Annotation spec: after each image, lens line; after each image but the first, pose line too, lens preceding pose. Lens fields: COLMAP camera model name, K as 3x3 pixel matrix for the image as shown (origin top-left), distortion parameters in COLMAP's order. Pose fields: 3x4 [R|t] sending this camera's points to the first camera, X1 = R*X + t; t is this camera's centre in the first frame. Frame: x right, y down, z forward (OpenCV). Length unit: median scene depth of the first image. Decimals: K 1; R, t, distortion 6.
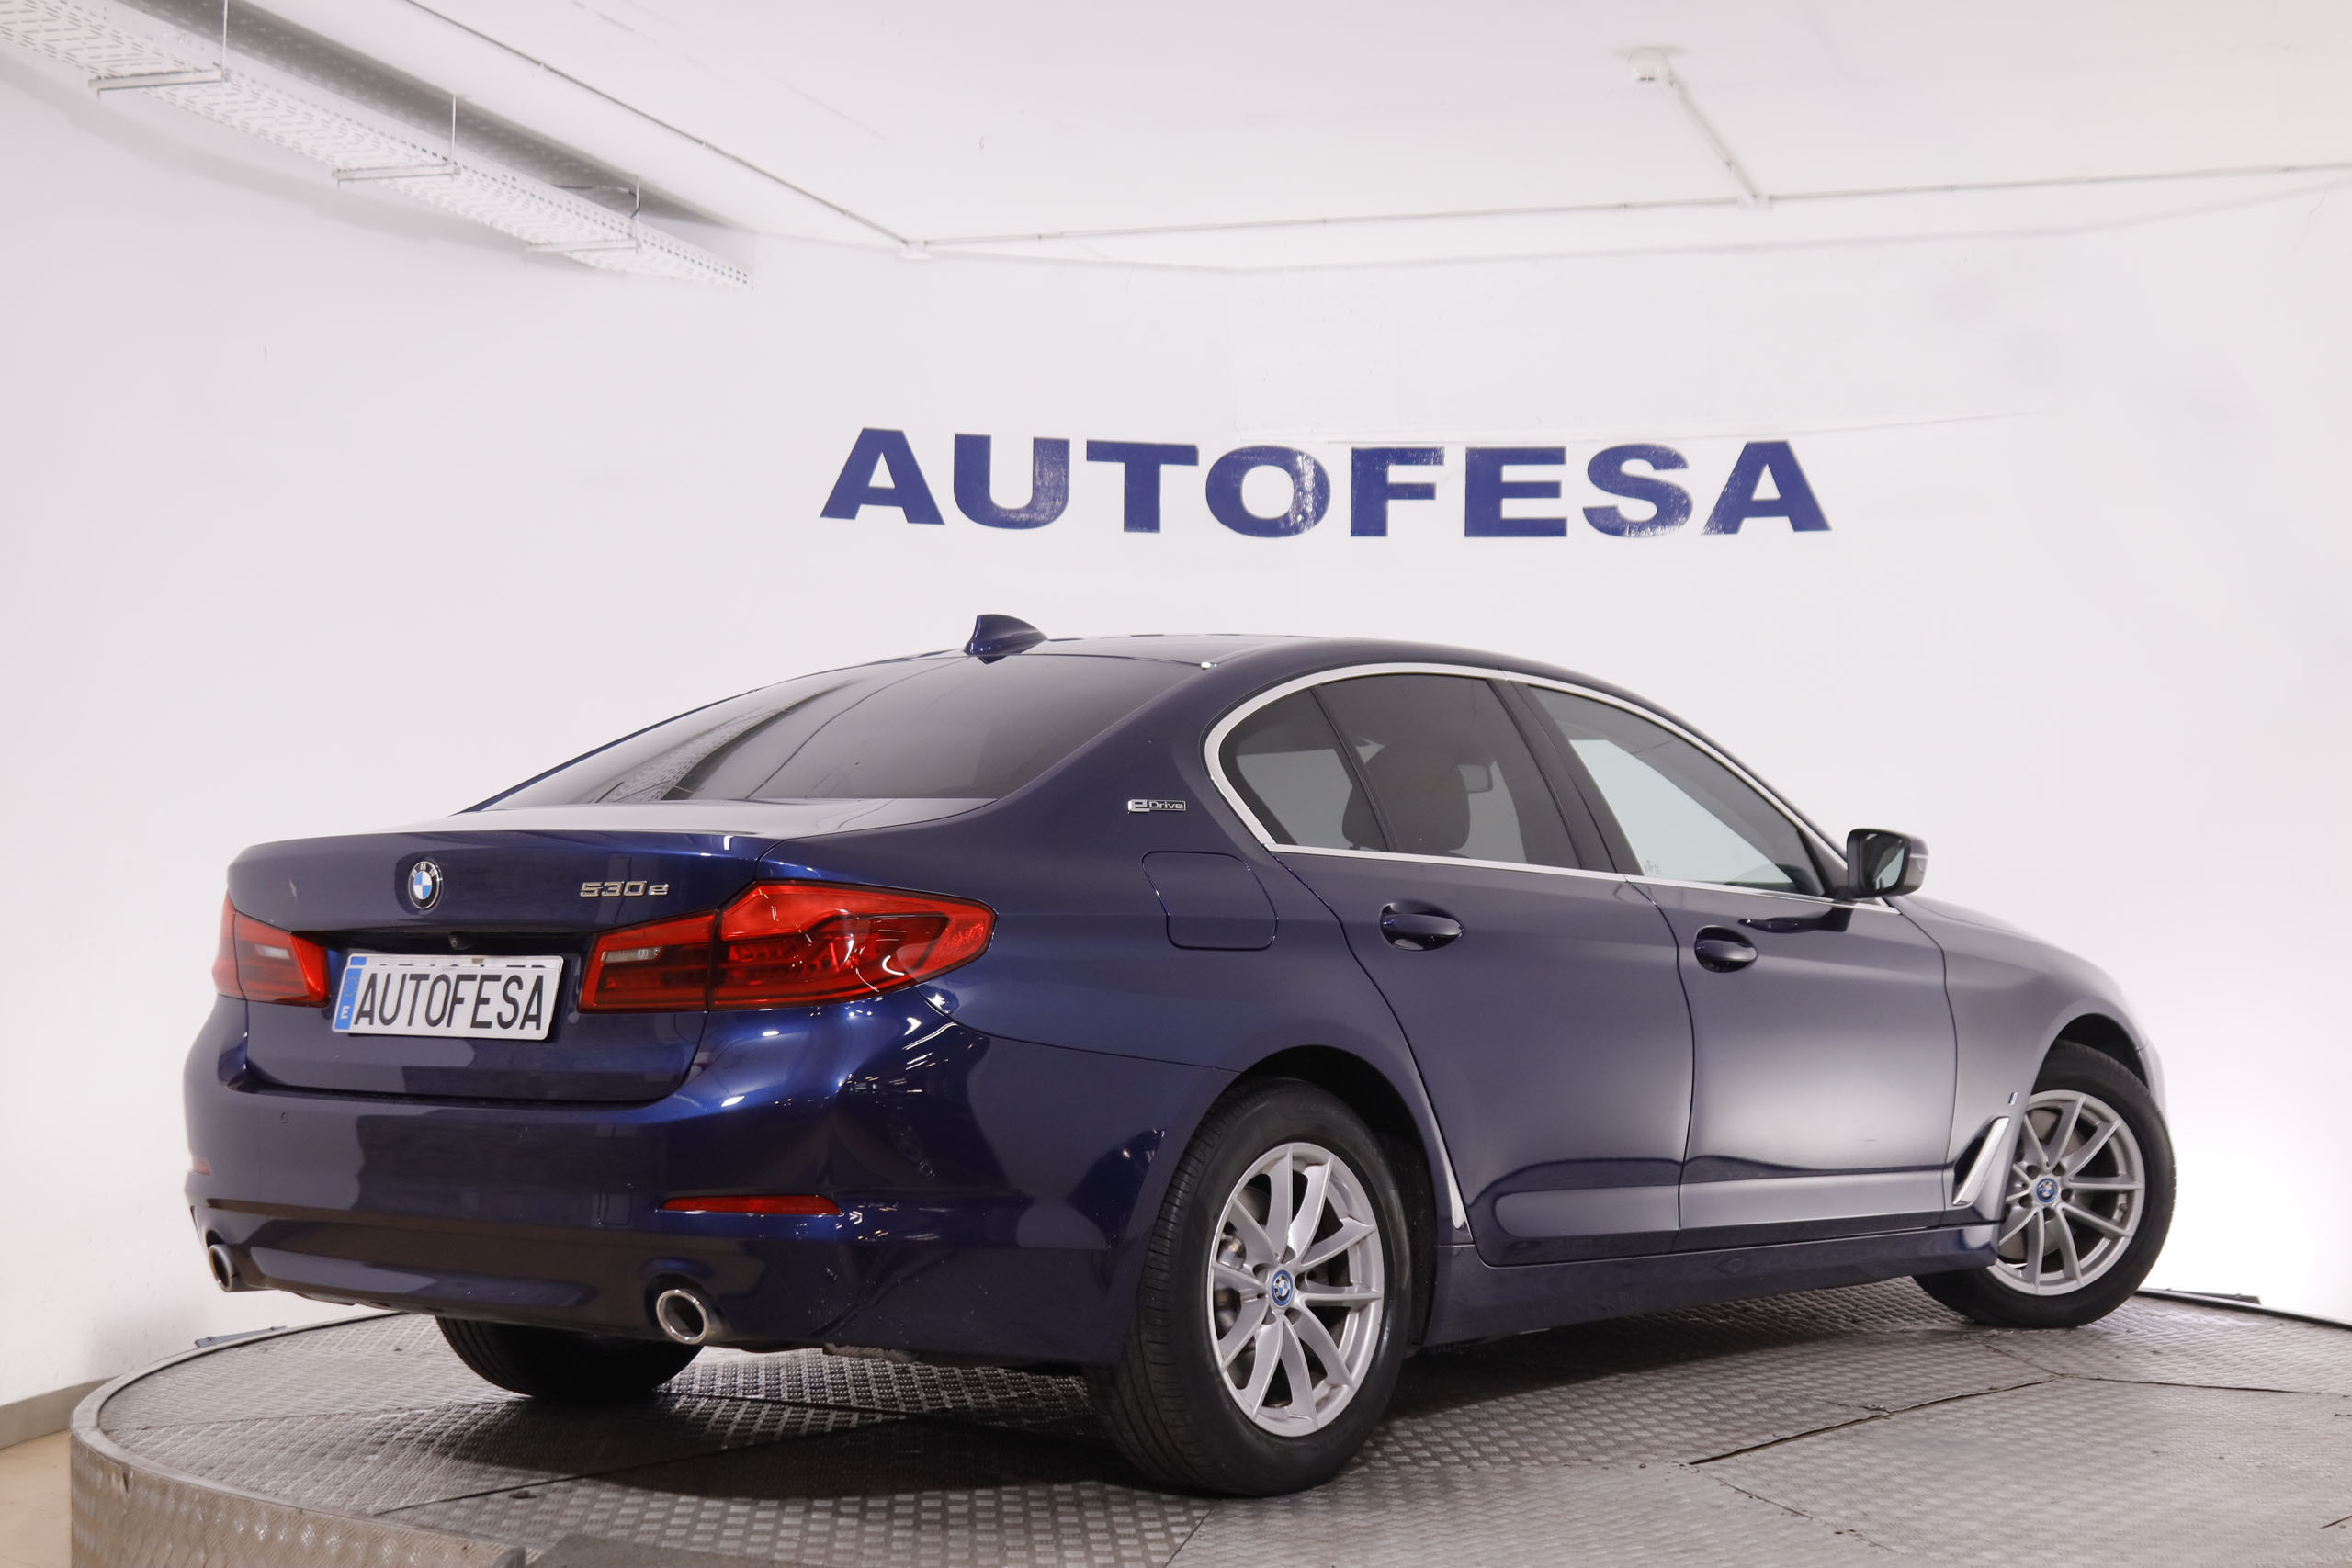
lens RADIAL K [[3542.9, 0, 1176.0], [0, 3542.9, 784.0], [0, 0, 1]] dist [-0.038831, 0.147348]
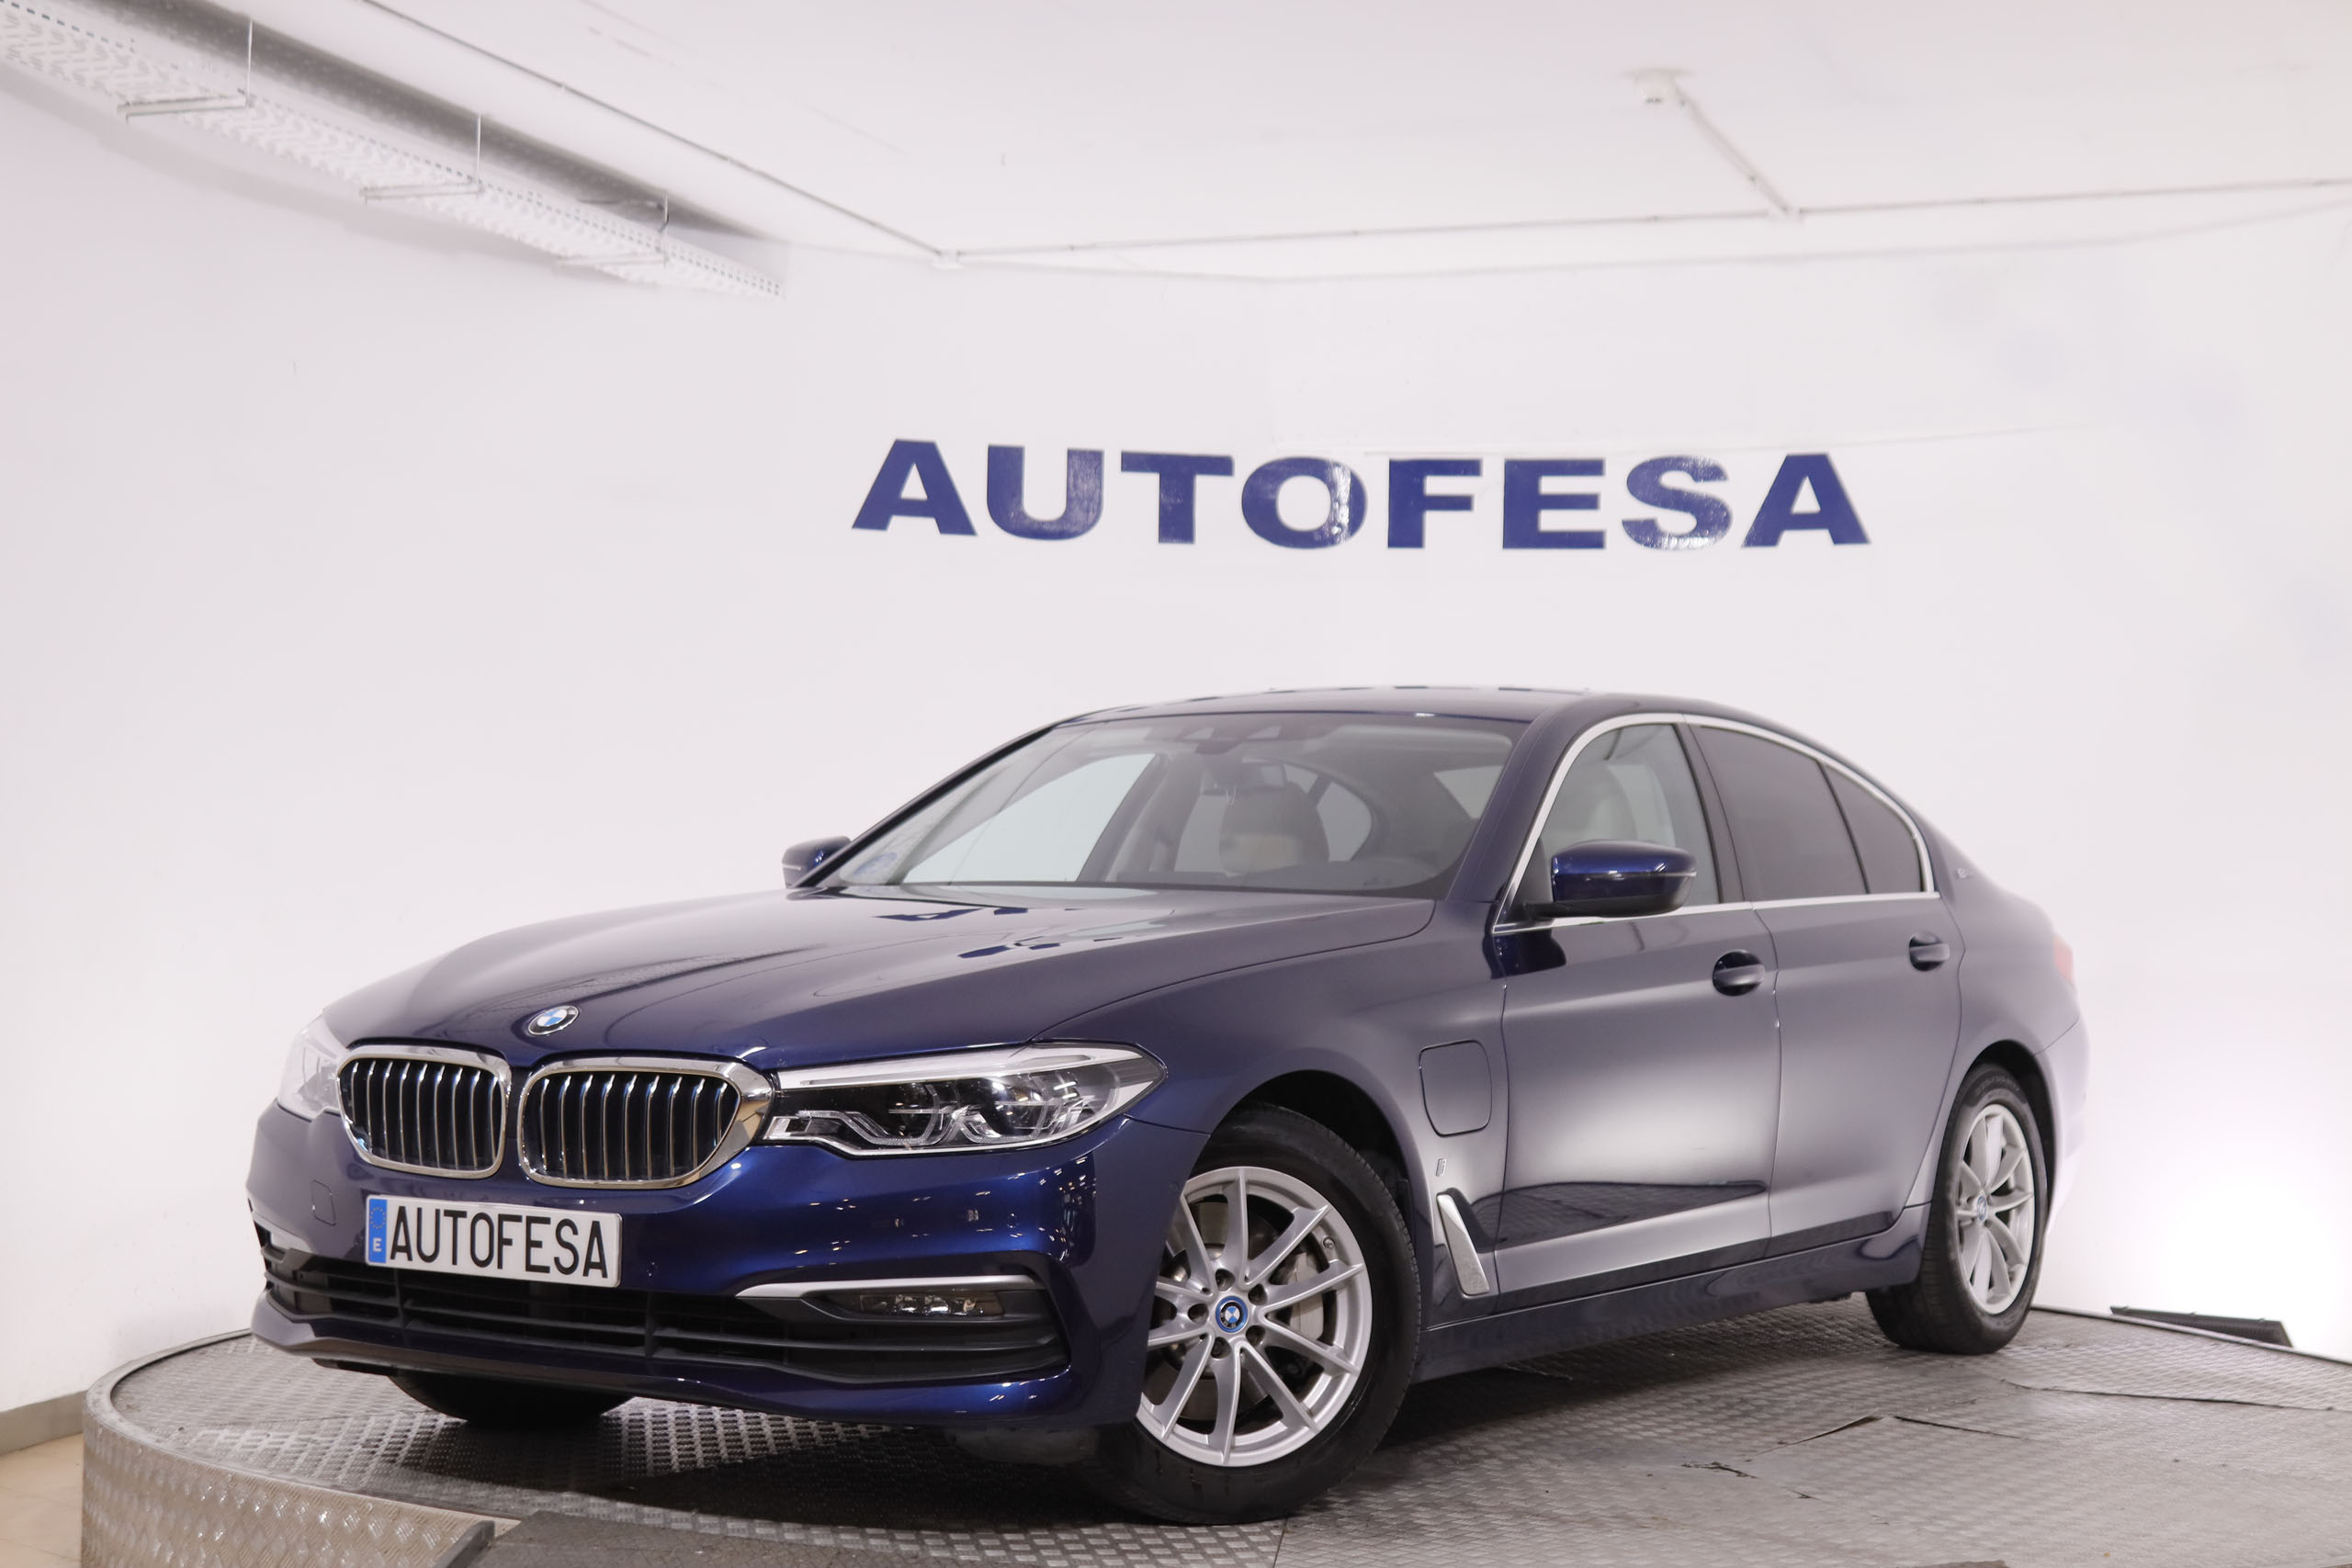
lens RADIAL K [[3743.1, 0, 1164.4], [0, 3743.1, 746.8], [0, 0, 1]] dist [-0.016633, 0.029072]
pose [[0.999355, 0.004073, -0.035678, 0.025386], [-0.004449, 0.999935, -0.010470, -0.003202], [0.035633, 0.010622, 0.999308, -0.049466]]
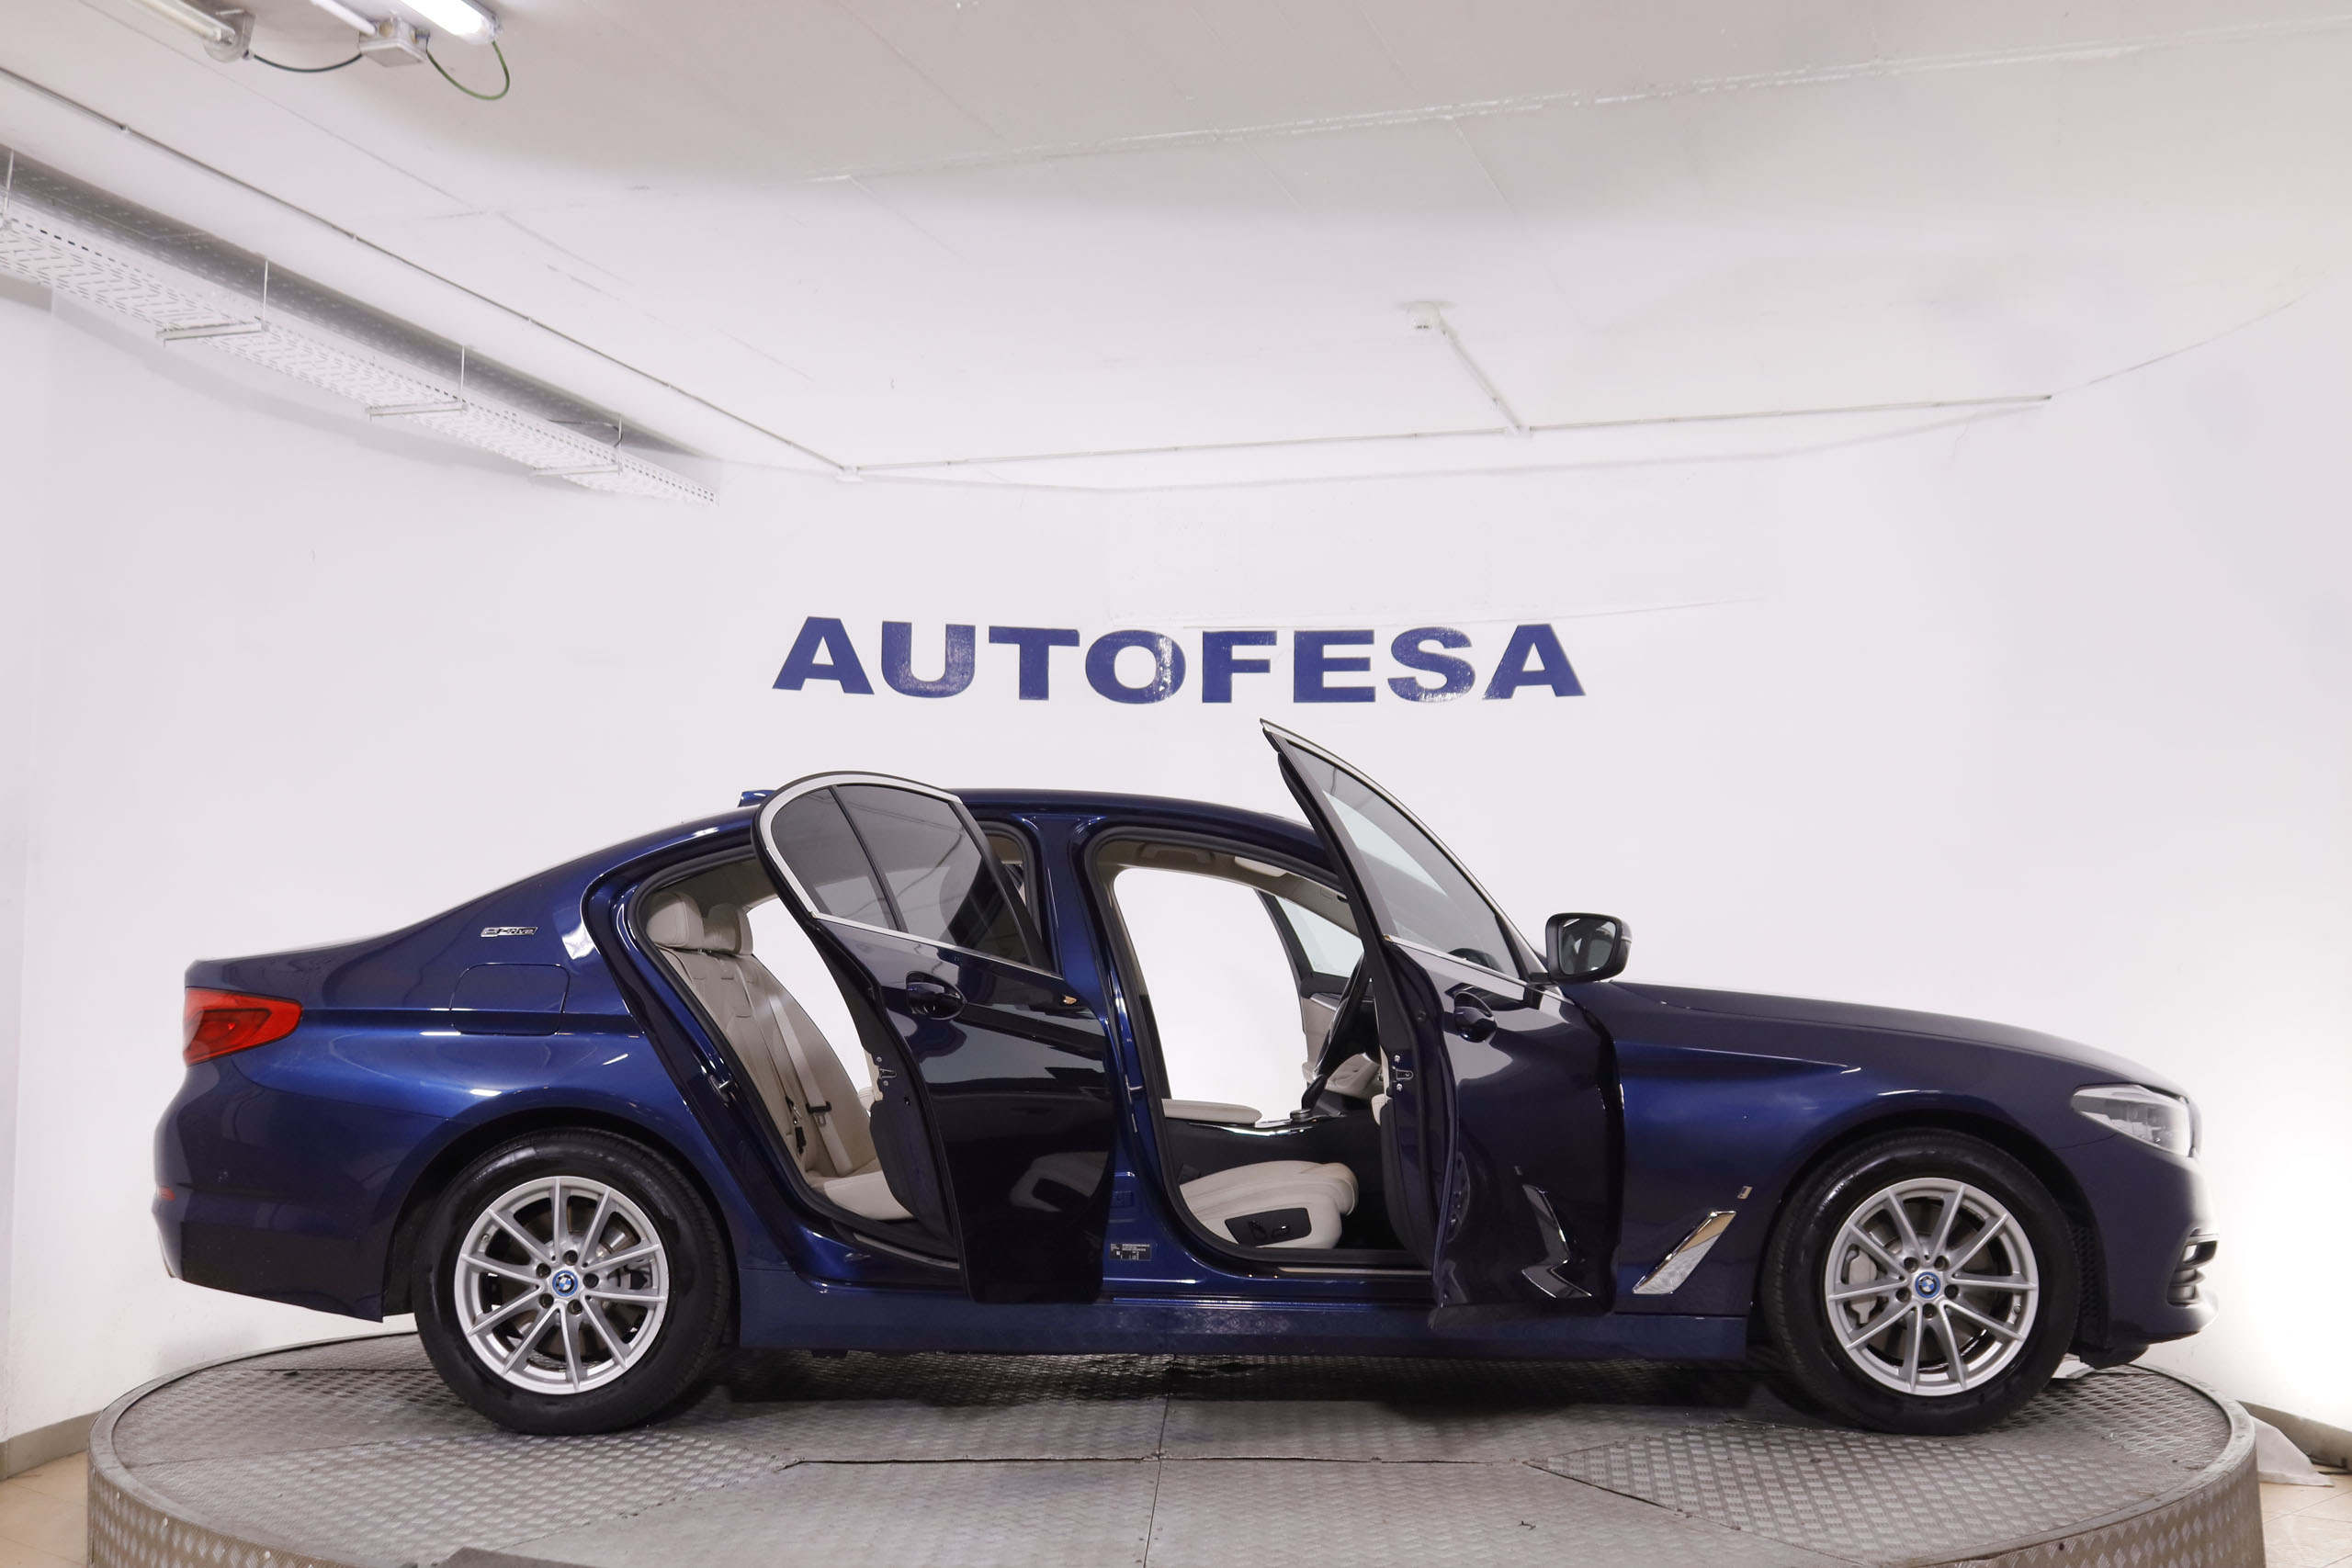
lens RADIAL K [[2703.5, 0, 1183.4], [0, 2703.5, 739.3], [0, 0, 1]] dist [-0.104504, 0.152223]
pose [[0.999686, -0.004682, 0.024603, 0.019894], [0.006178, 0.998113, -0.061093, 0.000966], [-0.024270, 0.061226, 0.997829, 0.055603]]
